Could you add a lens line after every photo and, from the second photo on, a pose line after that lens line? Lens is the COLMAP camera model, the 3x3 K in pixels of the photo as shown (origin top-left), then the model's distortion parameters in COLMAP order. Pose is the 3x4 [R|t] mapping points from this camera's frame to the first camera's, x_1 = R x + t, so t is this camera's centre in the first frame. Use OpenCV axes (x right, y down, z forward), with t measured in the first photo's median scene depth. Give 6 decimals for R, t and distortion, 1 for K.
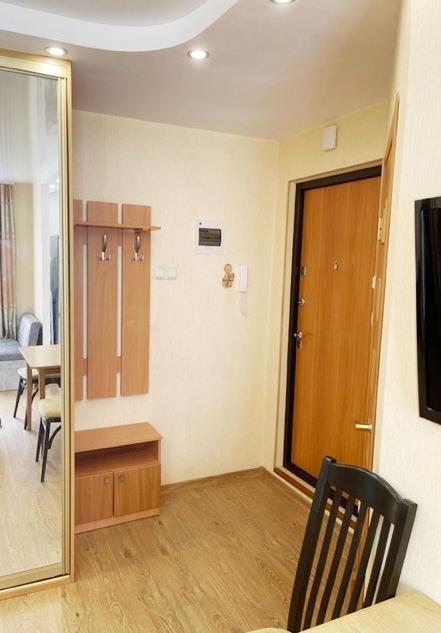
lens RADIAL K [[485.7, 0, 219.2], [0, 485.7, 317.1], [0, 0, 1]] dist [0.008613, 0.001573]
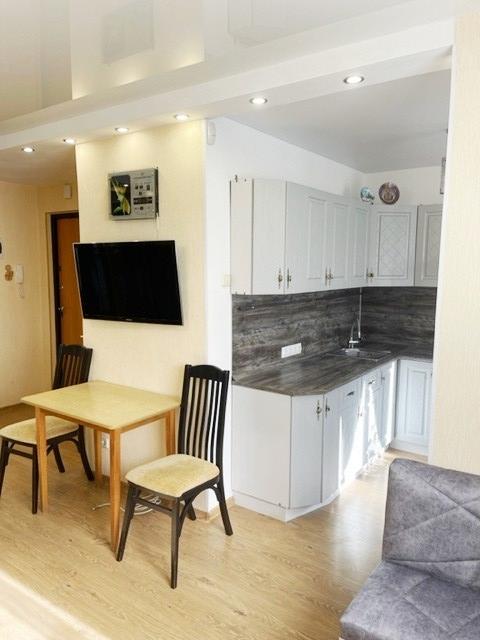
lens RADIAL K [[486.9, 0, 237.5], [0, 486.9, 322.3], [0, 0, 1]] dist [0.065256, -0.092482]
pose [[0.889611, -0.078985, 0.449837, -0.051425], [0.064265, 0.996781, 0.047929, 0.043241], [-0.452174, -0.013729, 0.891824, -0.726771]]
